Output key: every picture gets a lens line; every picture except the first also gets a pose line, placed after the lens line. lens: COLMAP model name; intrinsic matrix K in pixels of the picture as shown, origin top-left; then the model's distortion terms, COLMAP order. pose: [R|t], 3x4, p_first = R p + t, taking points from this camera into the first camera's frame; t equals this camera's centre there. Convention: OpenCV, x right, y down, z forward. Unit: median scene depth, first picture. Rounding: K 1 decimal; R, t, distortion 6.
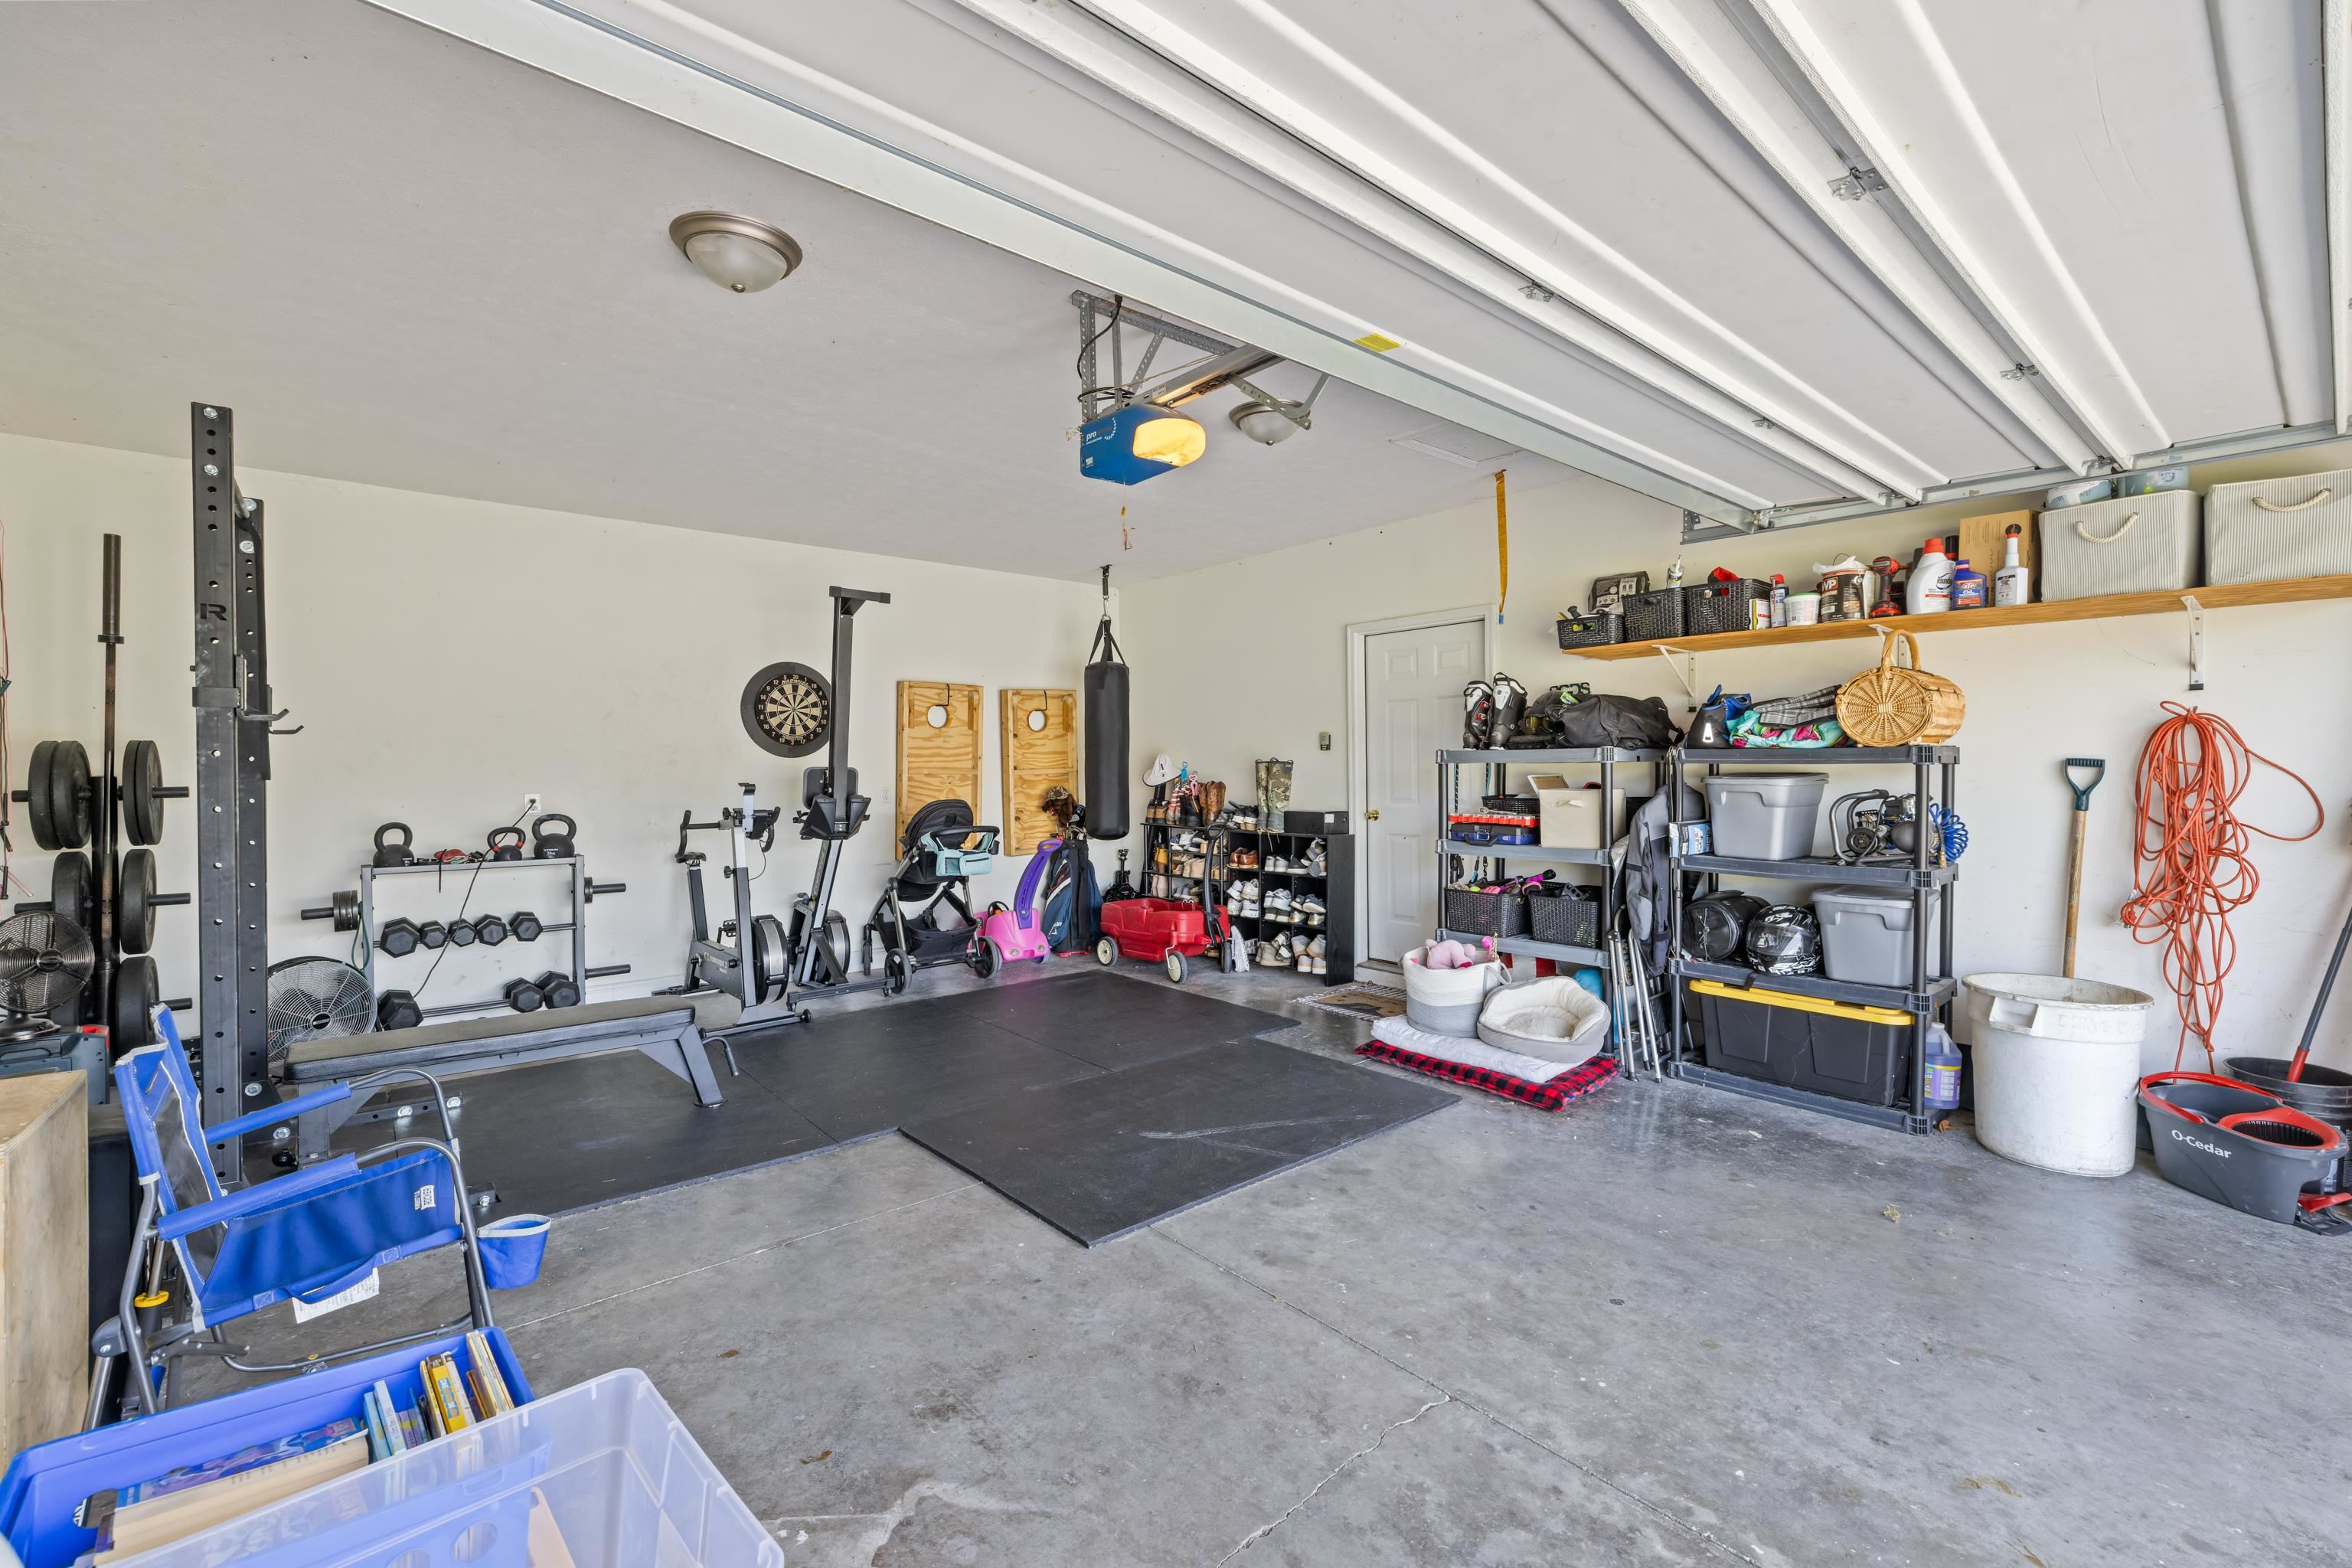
lens RADIAL K [[1016.9, 0, 1166.7], [0, 1016.9, 771.6], [0, 0, 1]] dist [-0.001168, 0.000630]
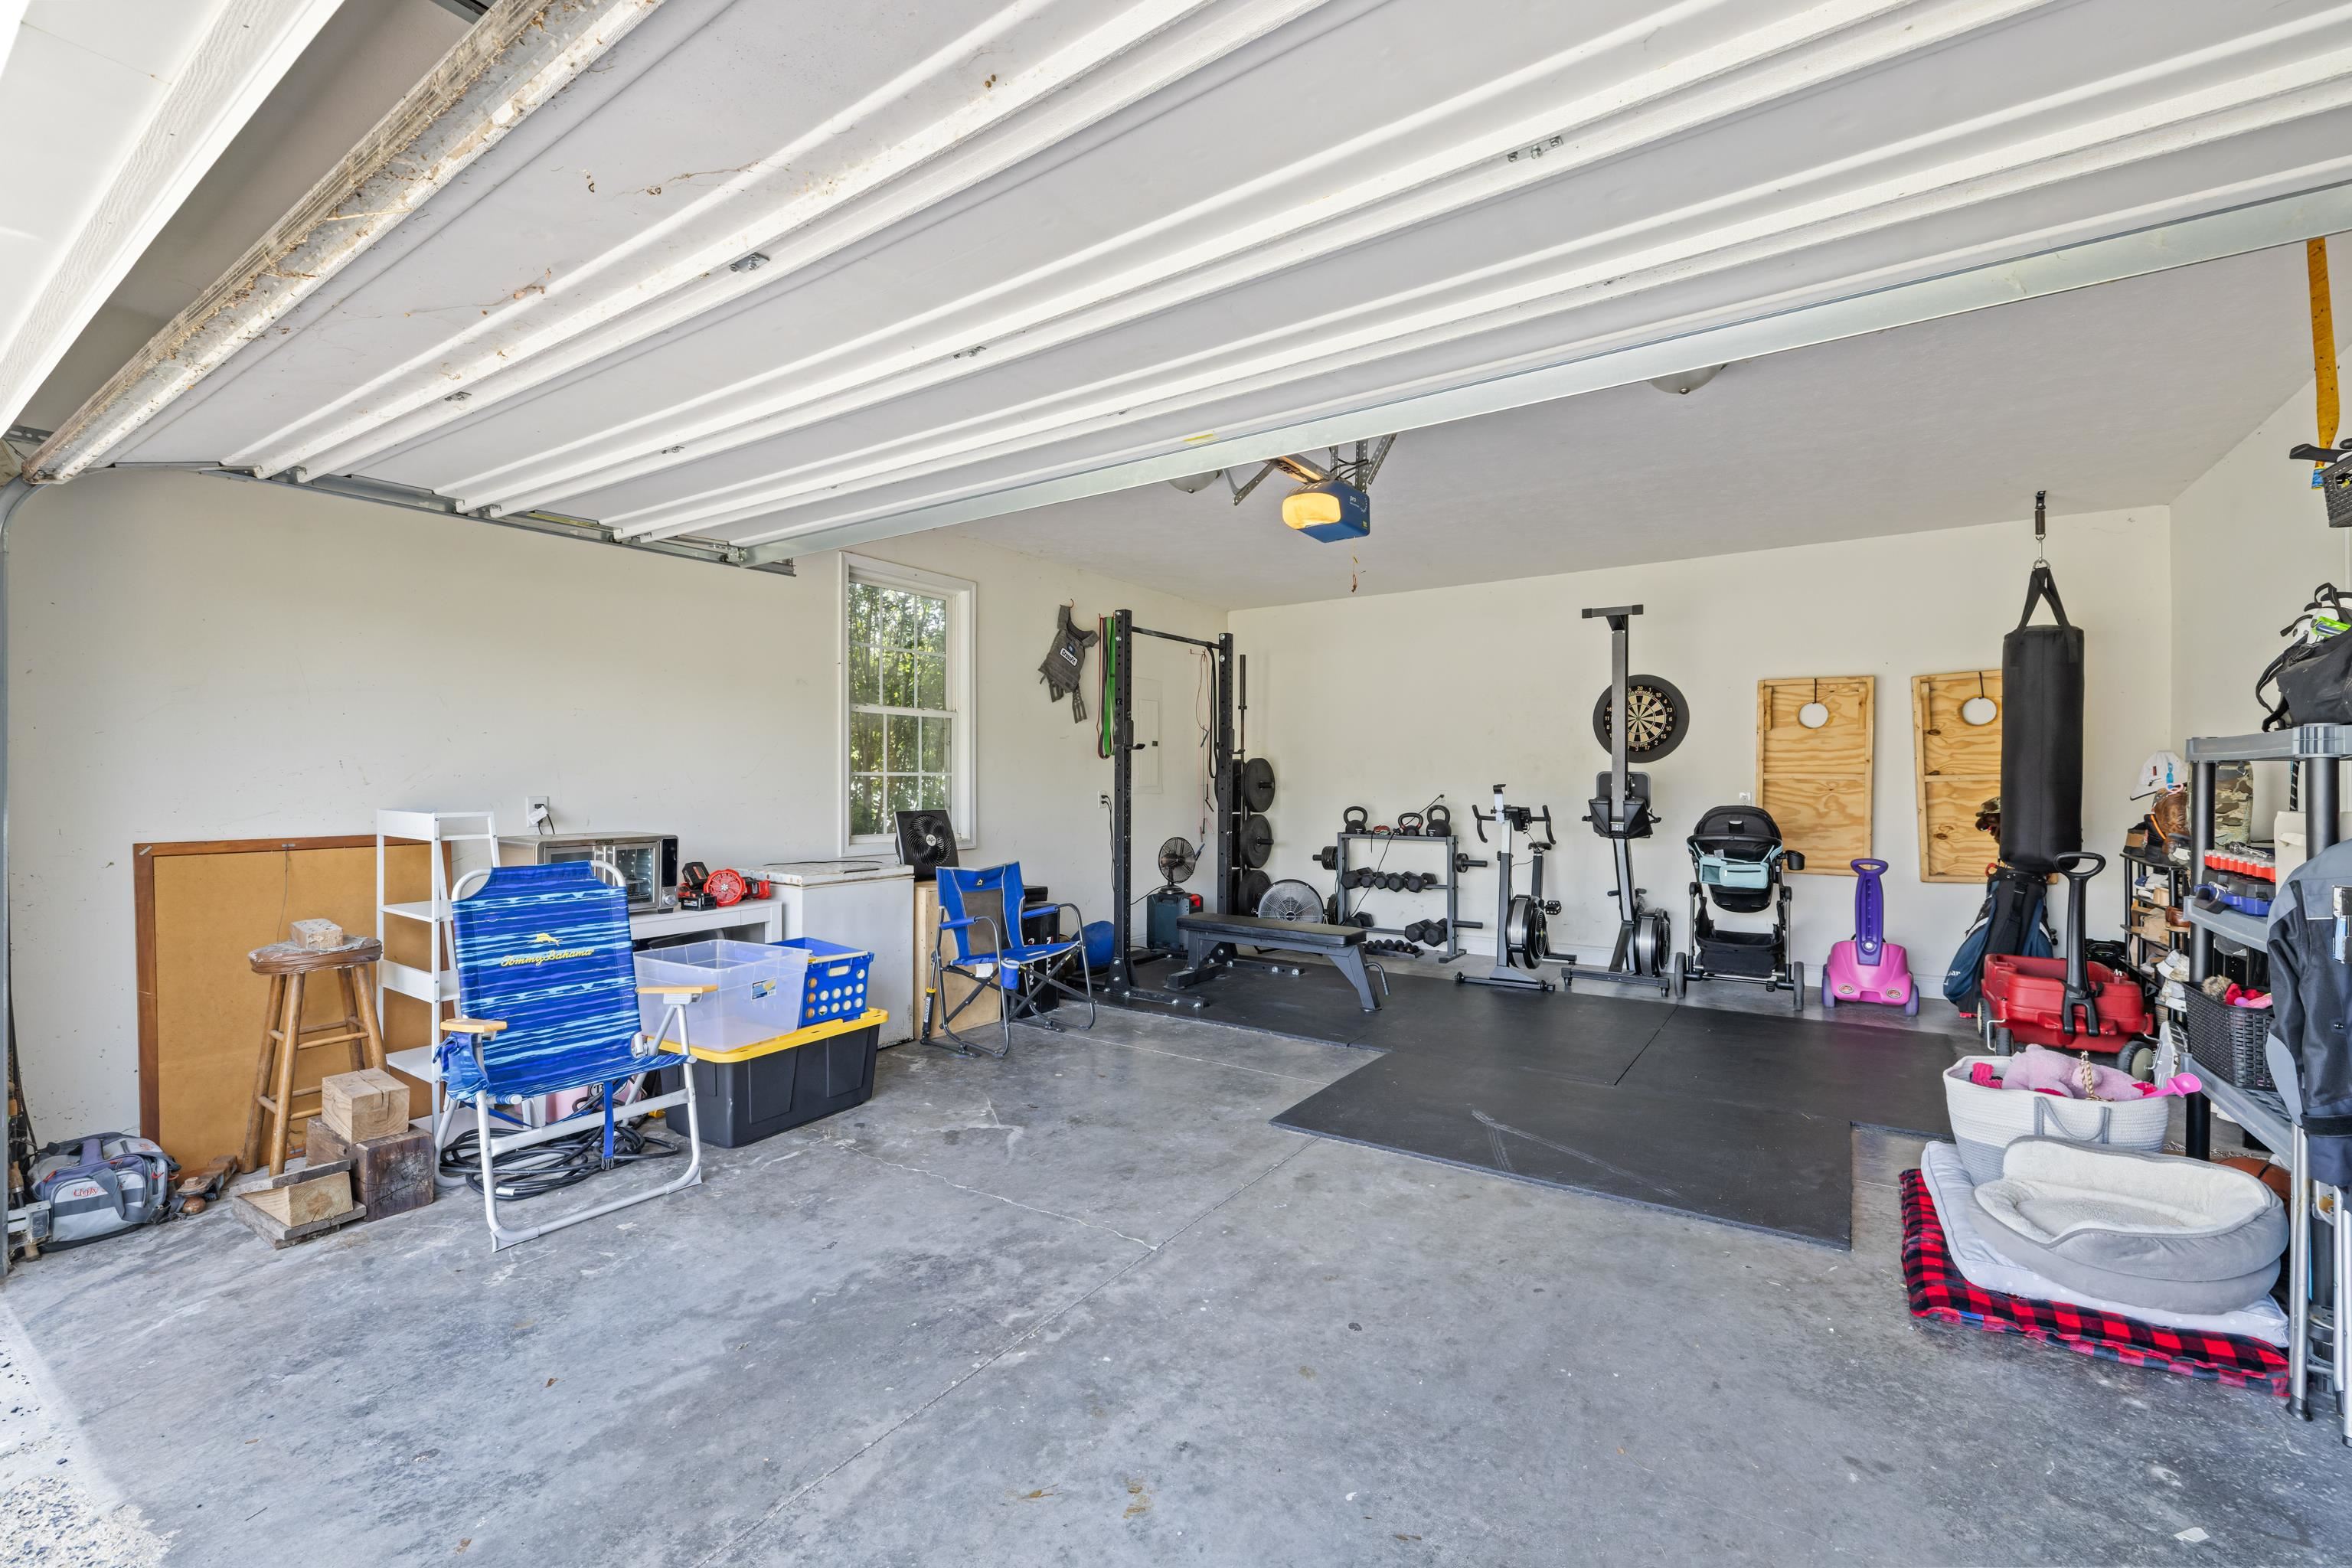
lens RADIAL K [[1016.9, 0, 1163.7], [0, 1016.9, 785.0], [0, 0, 1]] dist [-0.001168, 0.000630]
pose [[0.236376, 0.010951, -0.971600, 0.934797], [-0.004625, 0.999938, 0.010145, 0.001684], [0.971651, 0.002095, 0.236412, 0.421290]]
